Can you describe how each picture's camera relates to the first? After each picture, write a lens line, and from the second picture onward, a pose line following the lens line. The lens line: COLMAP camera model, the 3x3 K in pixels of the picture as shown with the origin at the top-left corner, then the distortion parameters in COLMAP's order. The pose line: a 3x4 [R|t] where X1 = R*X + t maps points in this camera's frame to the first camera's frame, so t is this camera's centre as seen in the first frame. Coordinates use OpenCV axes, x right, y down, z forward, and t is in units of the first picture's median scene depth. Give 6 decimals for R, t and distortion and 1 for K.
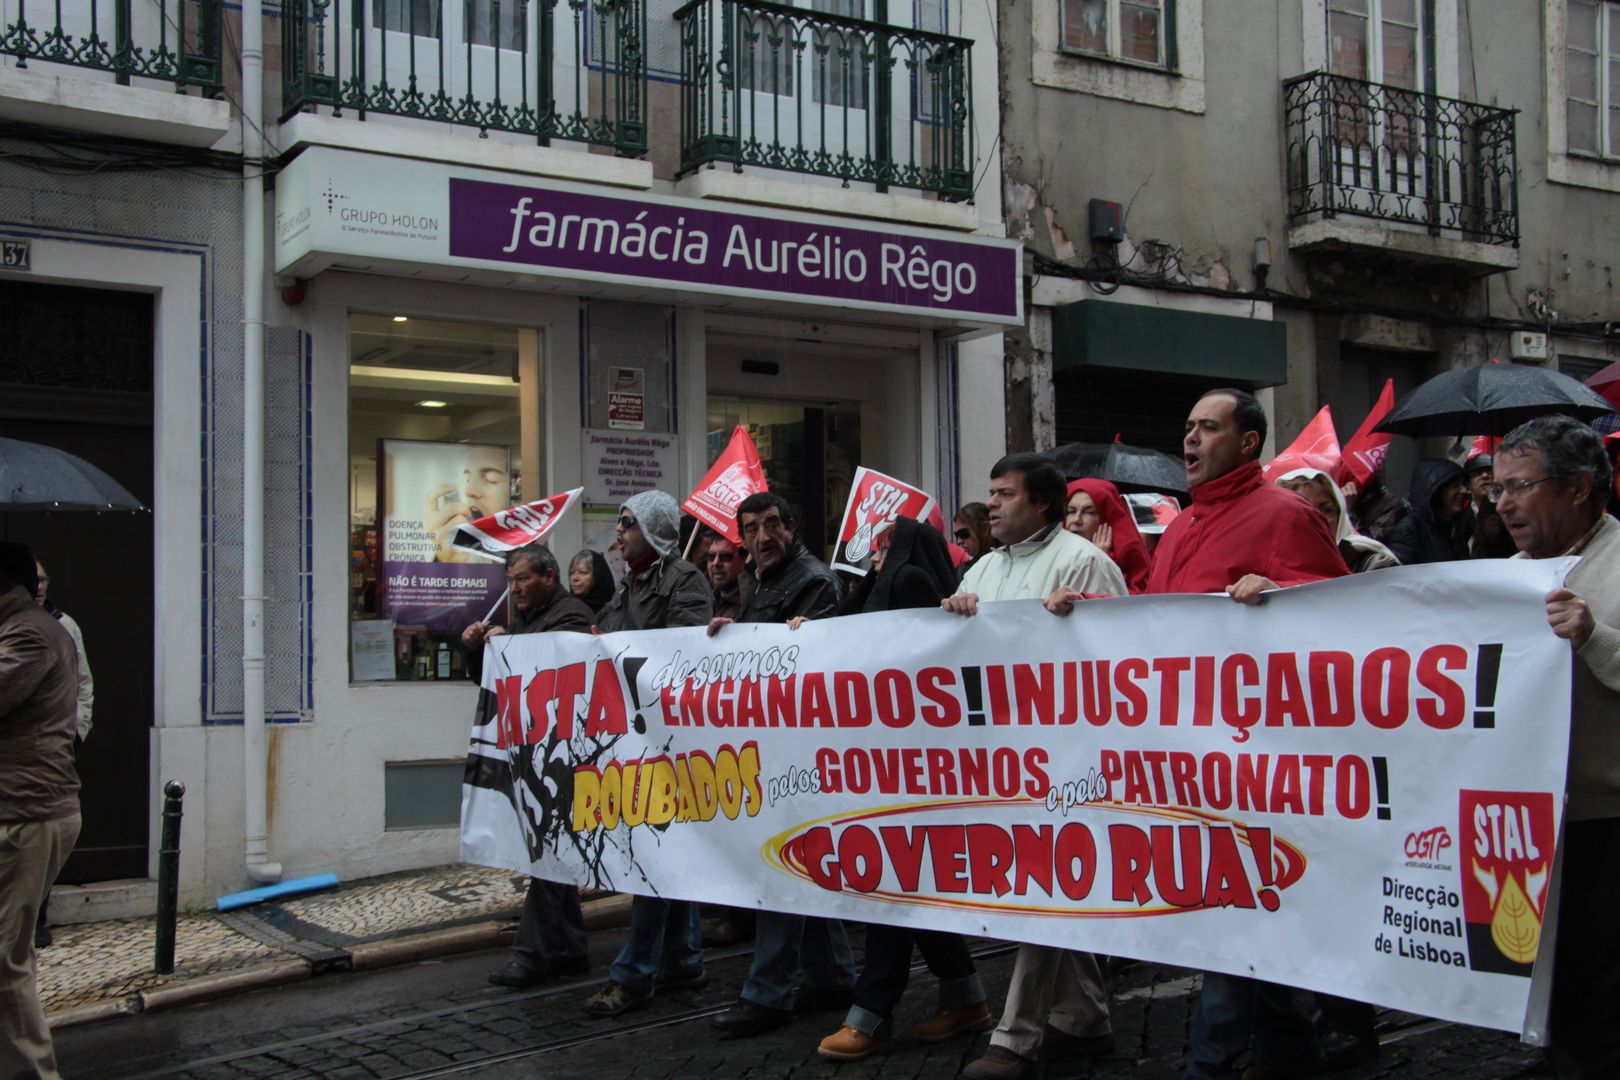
lens RADIAL K [[2037.9, 0, 772.3], [0, 2037.9, 556.0], [0, 0, 1]] dist [0.001227, 0.367617]
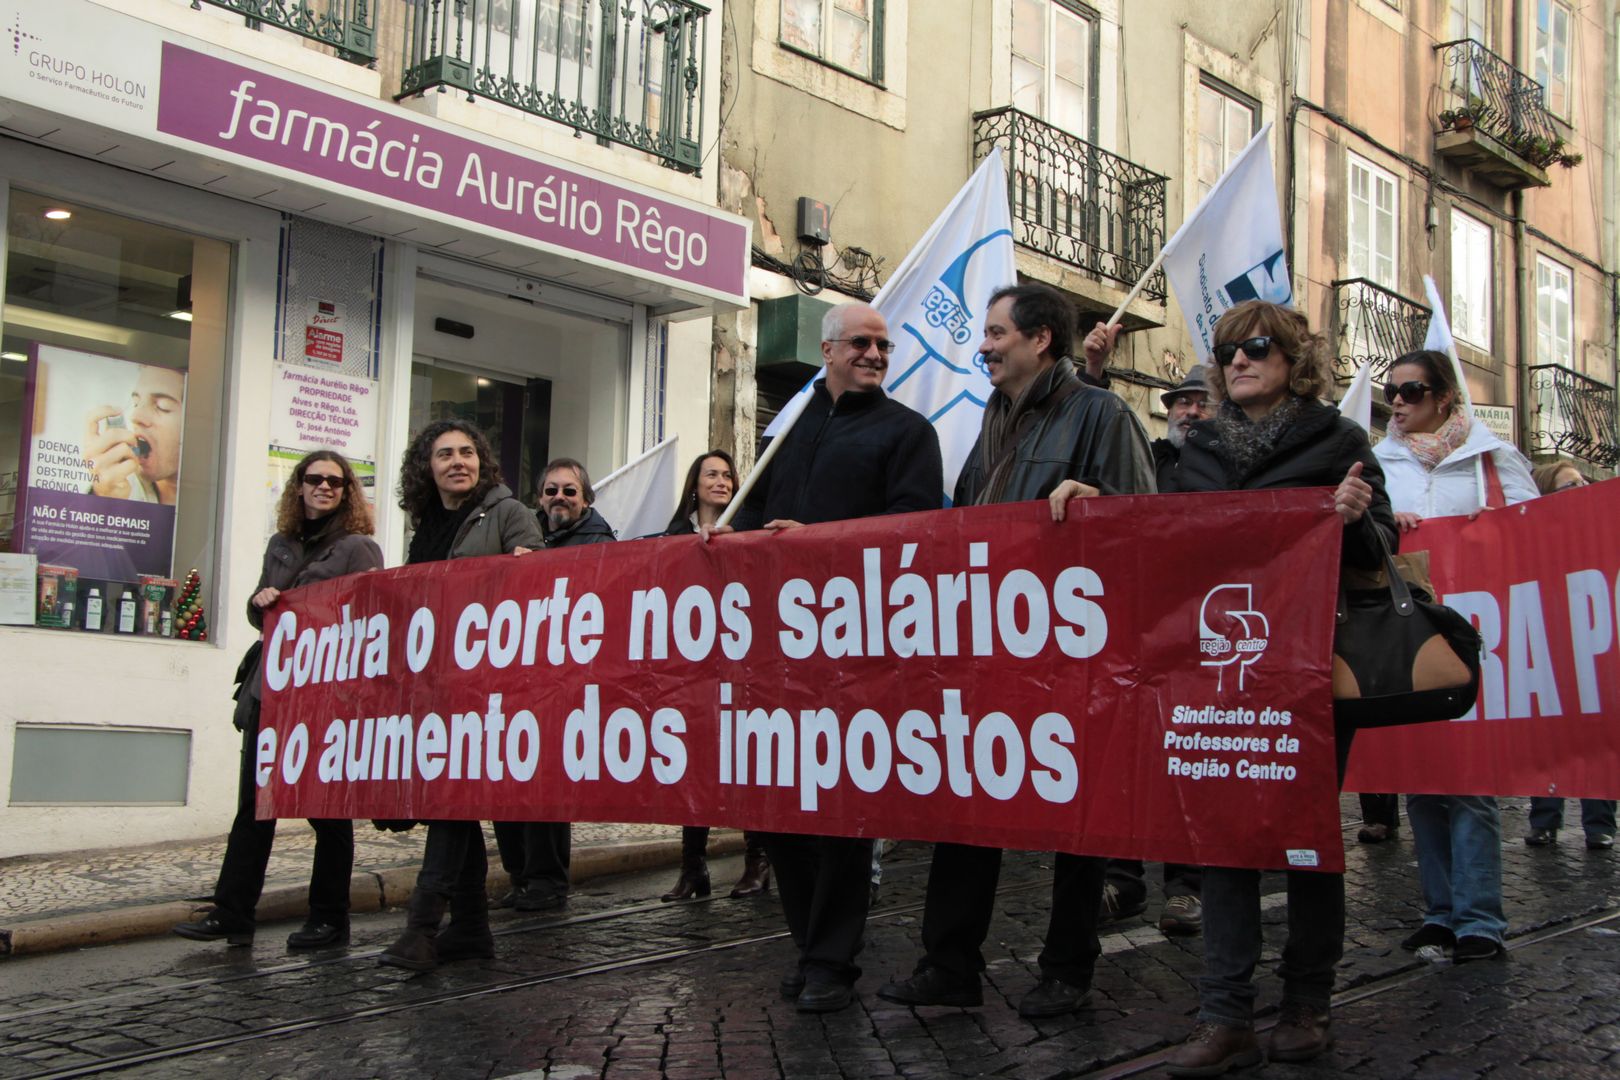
lens RADIAL K [[2000.0, 0, 790.8], [0, 2000.0, 542.5], [0, 0, 1]] dist [0.013822, 0.302684]
pose [[0.958892, 0.075224, 0.273619, -0.111179], [-0.059406, 0.996073, -0.065652, 0.059687], [-0.277483, 0.046699, 0.959595, 0.109937]]
